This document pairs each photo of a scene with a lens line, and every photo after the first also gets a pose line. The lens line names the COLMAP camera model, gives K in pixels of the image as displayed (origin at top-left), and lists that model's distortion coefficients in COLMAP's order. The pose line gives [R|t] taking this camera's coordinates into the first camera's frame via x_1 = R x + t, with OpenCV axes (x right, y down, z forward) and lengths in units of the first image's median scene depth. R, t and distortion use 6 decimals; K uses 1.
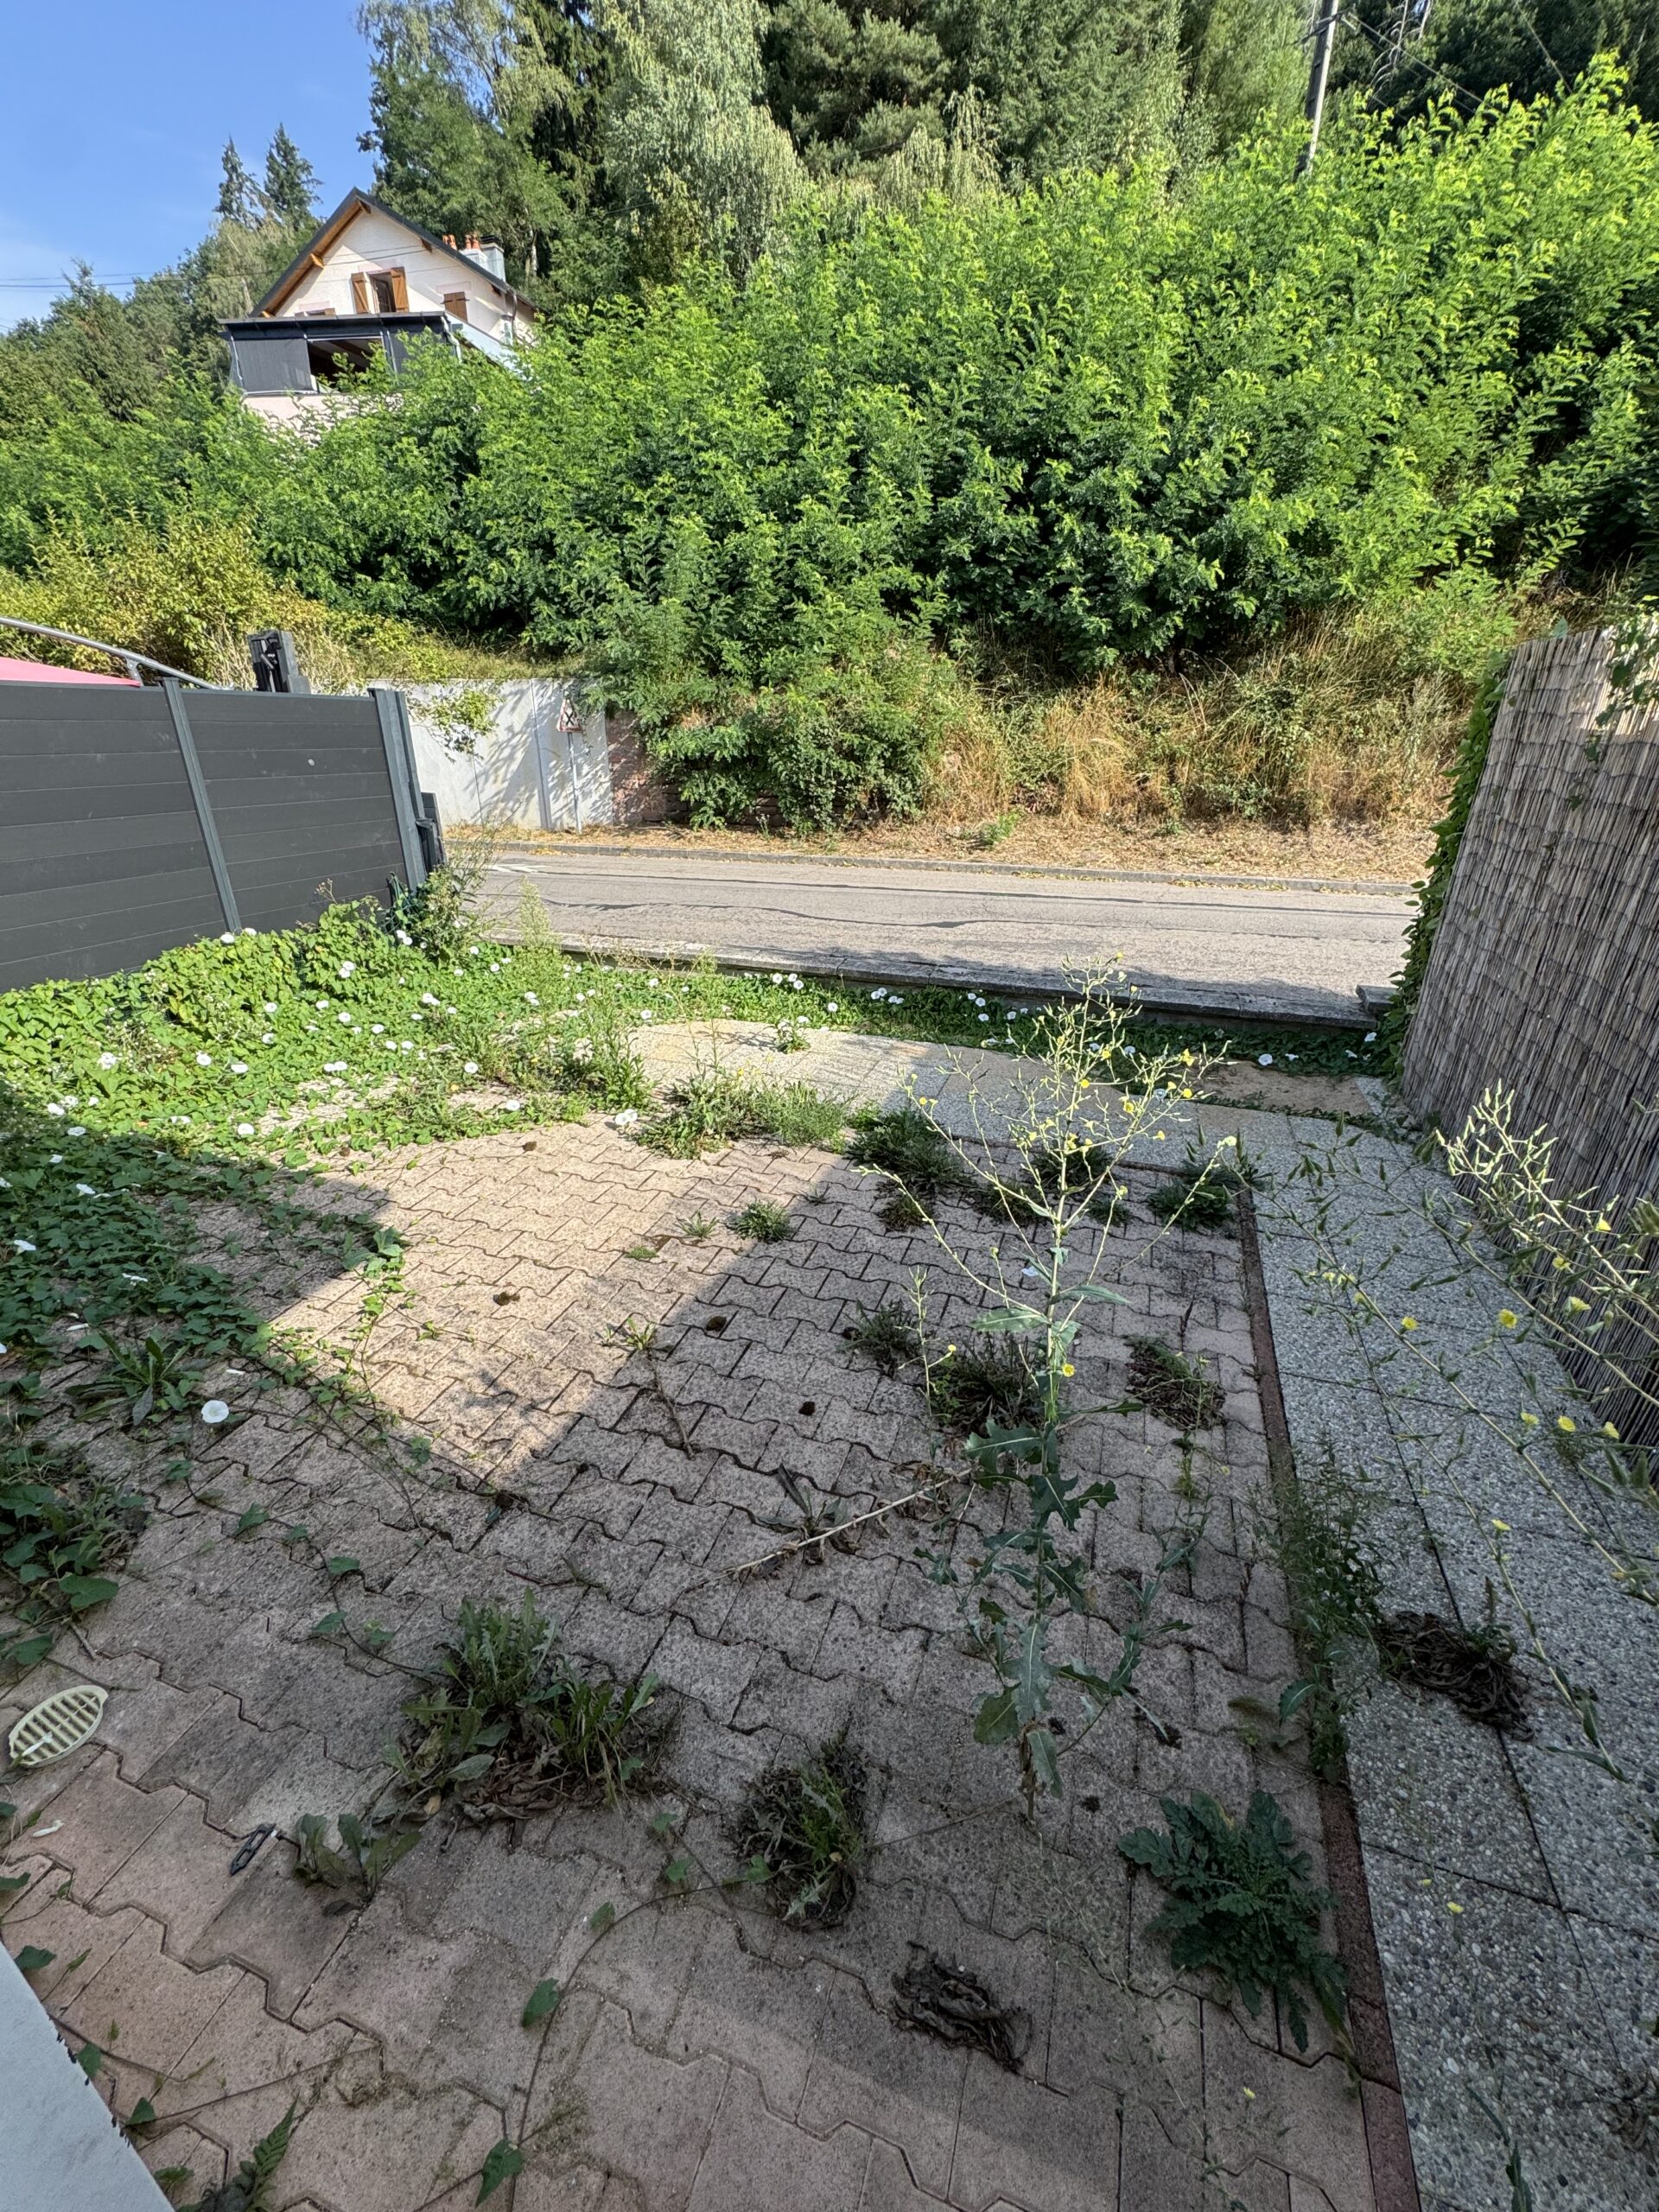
lens RADIAL K [[882.3, 0, 823.6], [0, 882.3, 1107.0], [0, 0, 1]] dist [-0.003836, 0.001191]
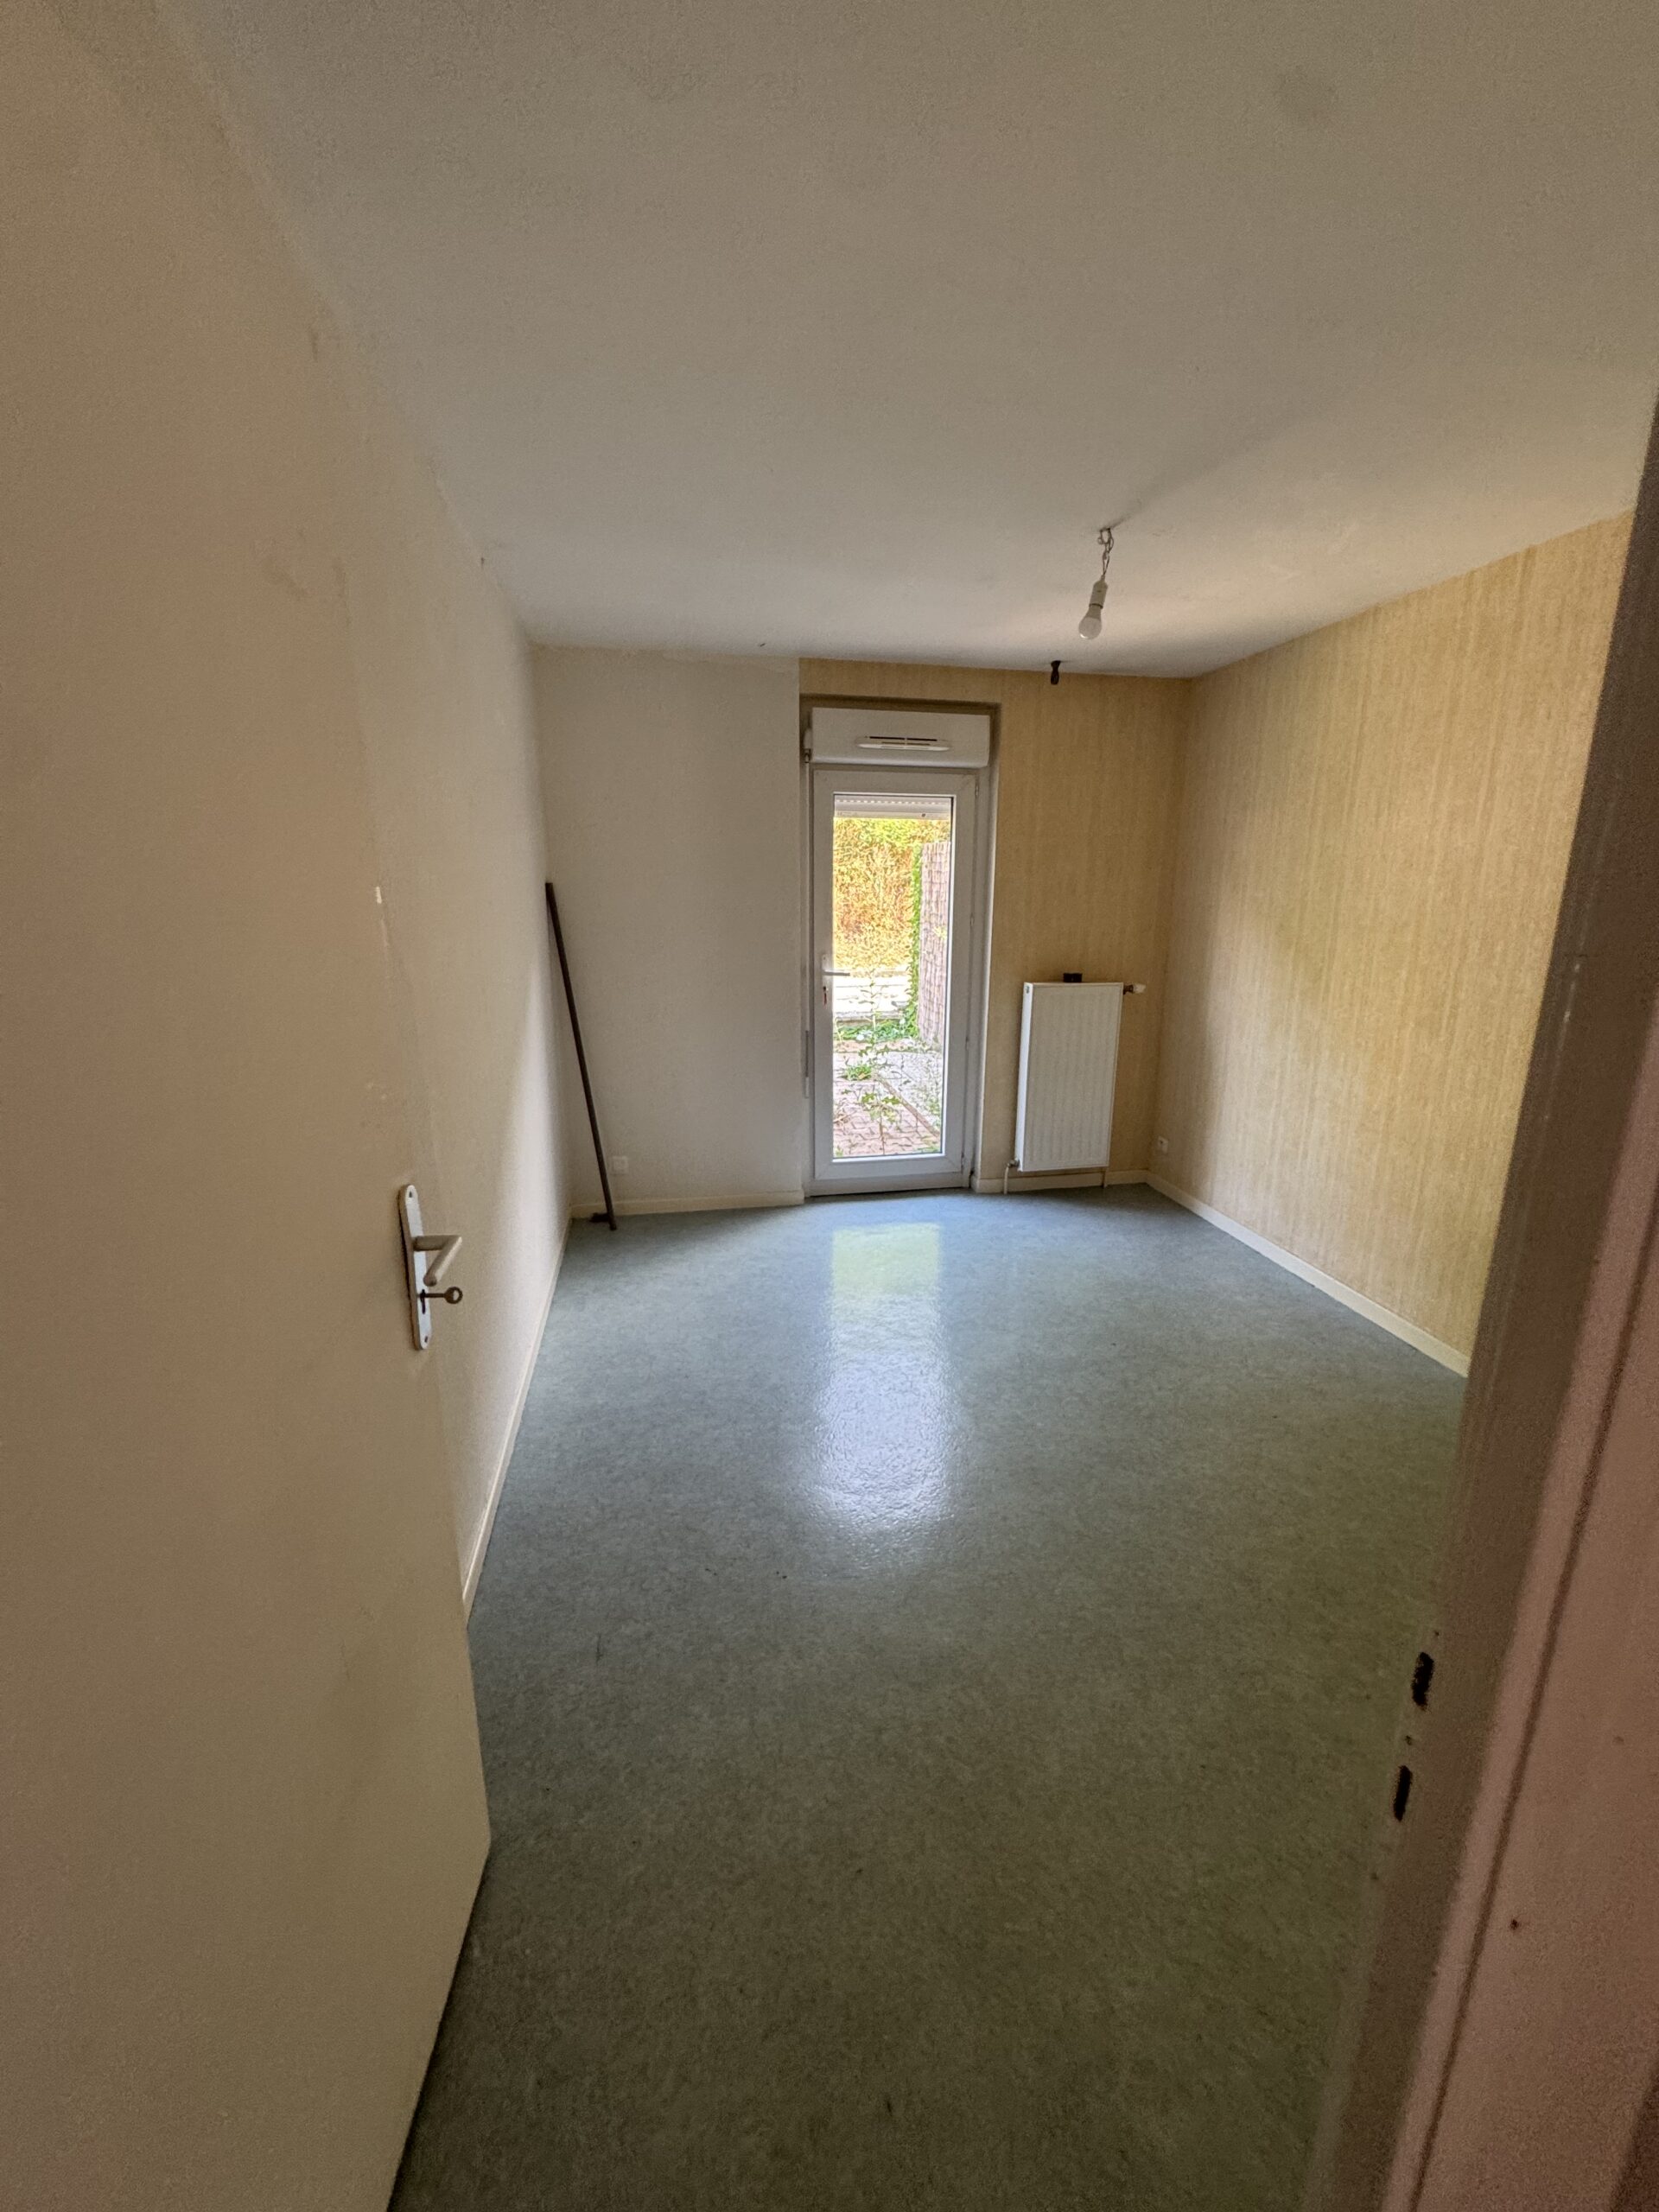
lens RADIAL K [[882.3, 0, 835.8], [0, 882.3, 1100.3], [0, 0, 1]] dist [-0.003836, 0.001191]
pose [[0.866016, -0.121215, 0.485101, -0.239156], [0.194453, 0.975447, -0.103402, 0.127188], [-0.460657, 0.183877, 0.868323, -0.304577]]
